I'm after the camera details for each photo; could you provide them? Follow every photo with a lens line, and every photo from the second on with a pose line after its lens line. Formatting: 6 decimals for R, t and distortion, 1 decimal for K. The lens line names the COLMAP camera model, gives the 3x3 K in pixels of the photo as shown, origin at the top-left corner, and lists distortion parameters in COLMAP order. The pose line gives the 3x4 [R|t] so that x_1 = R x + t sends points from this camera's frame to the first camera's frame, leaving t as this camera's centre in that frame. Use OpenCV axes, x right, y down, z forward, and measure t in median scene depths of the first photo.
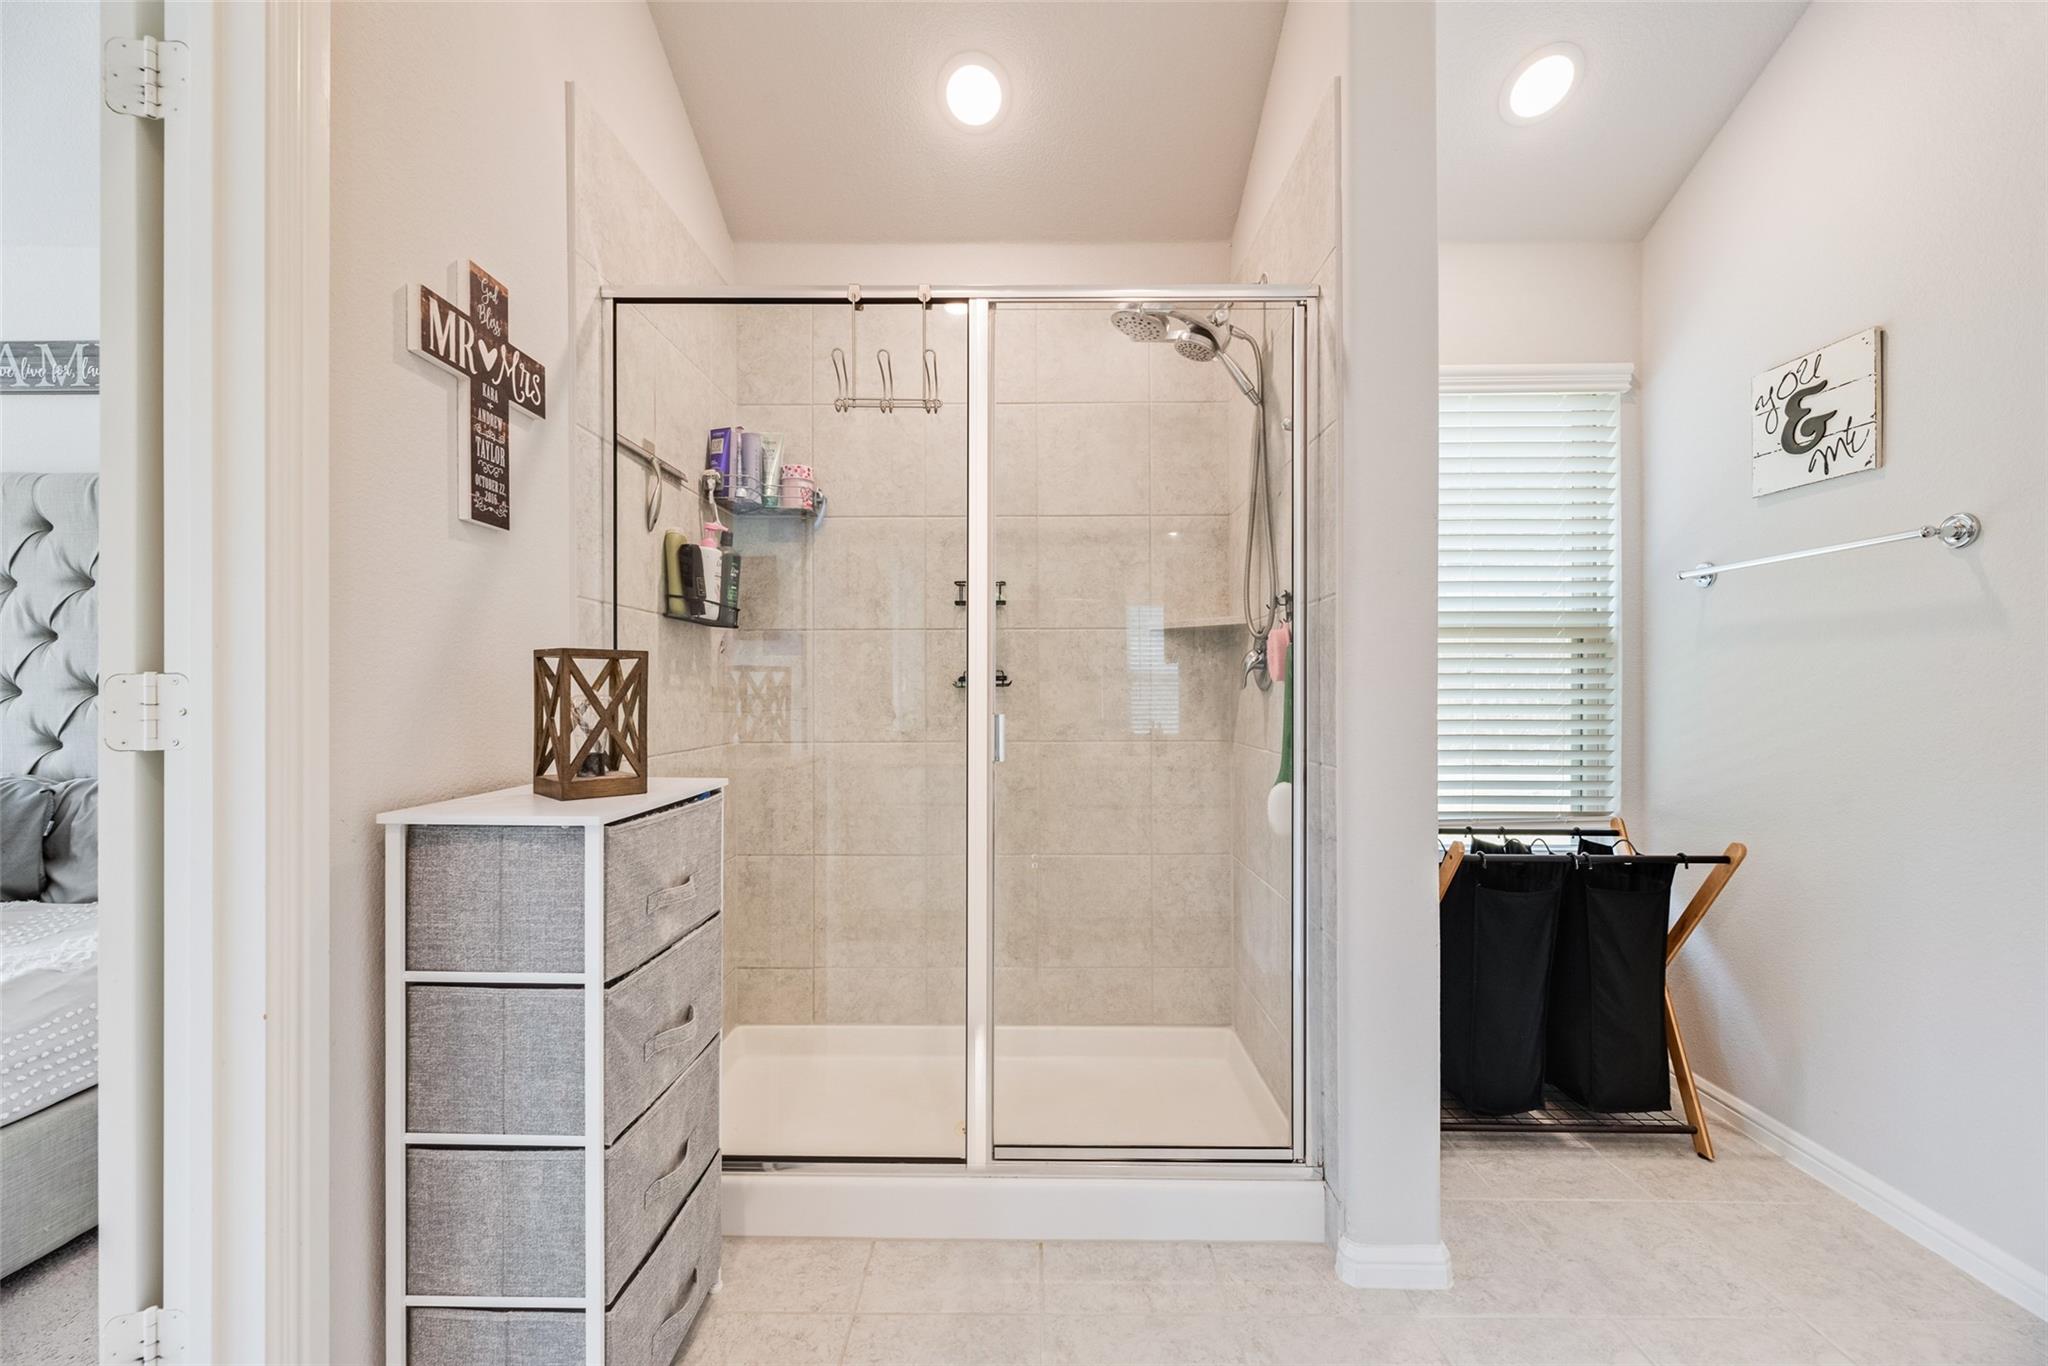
lens RADIAL K [[834.0, 0, 1027.5], [0, 834.0, 687.8], [0, 0, 1]] dist [0.008610, -0.000285]
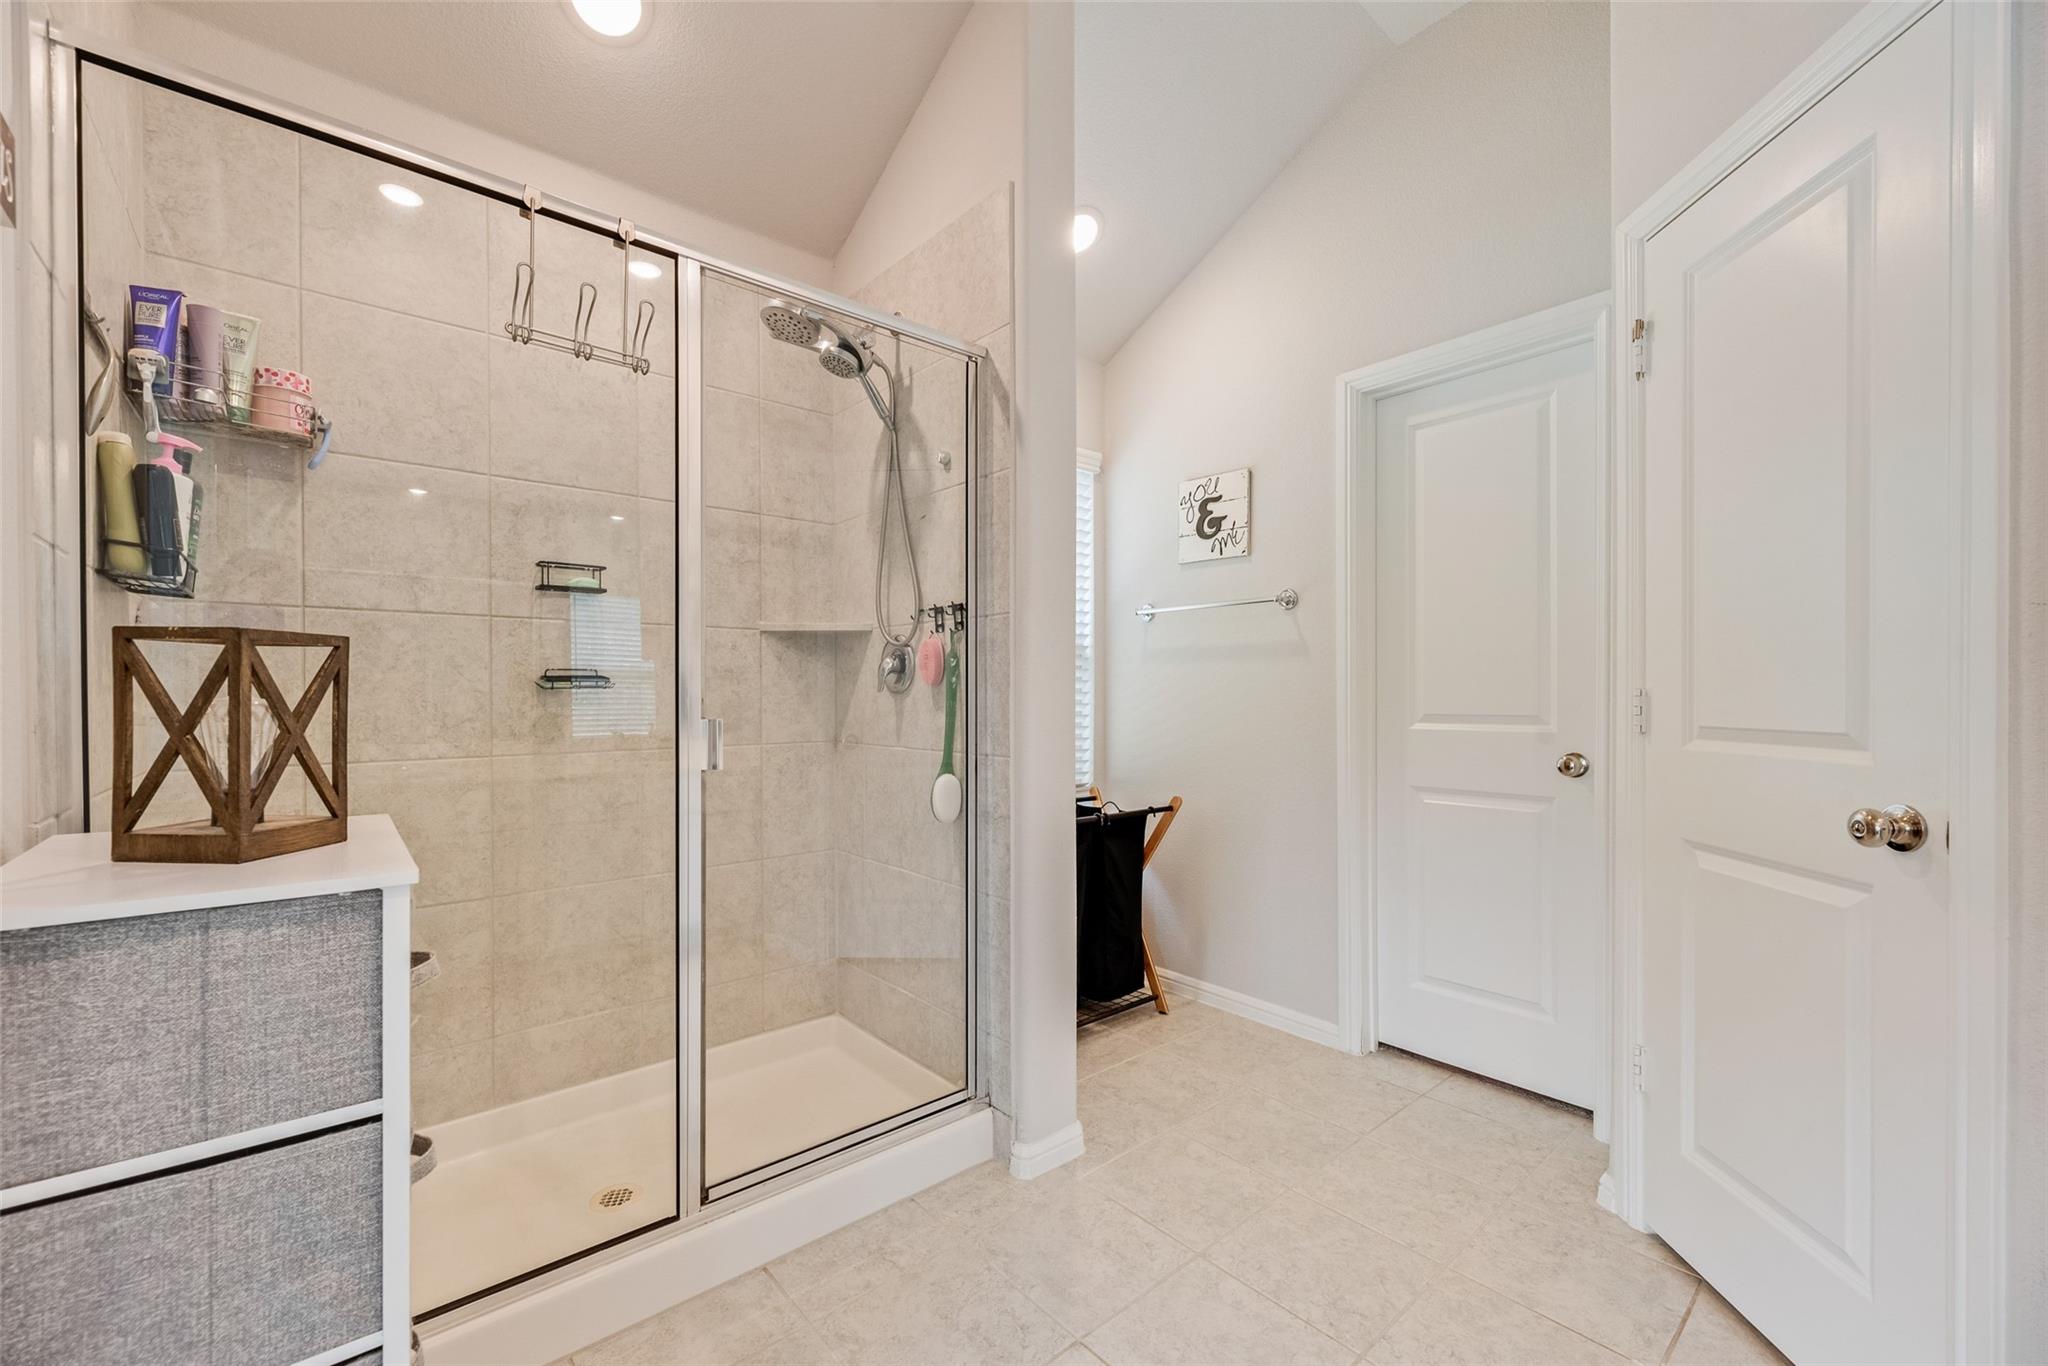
lens RADIAL K [[834.0, 0, 1032.0], [0, 834.0, 693.8], [0, 0, 1]] dist [0.008610, -0.000285]
pose [[0.750543, 0.000668, 0.660821, -0.327852], [-0.004506, 0.999981, 0.004108, -0.001197], [-0.660806, -0.006061, 0.750532, 0.065580]]
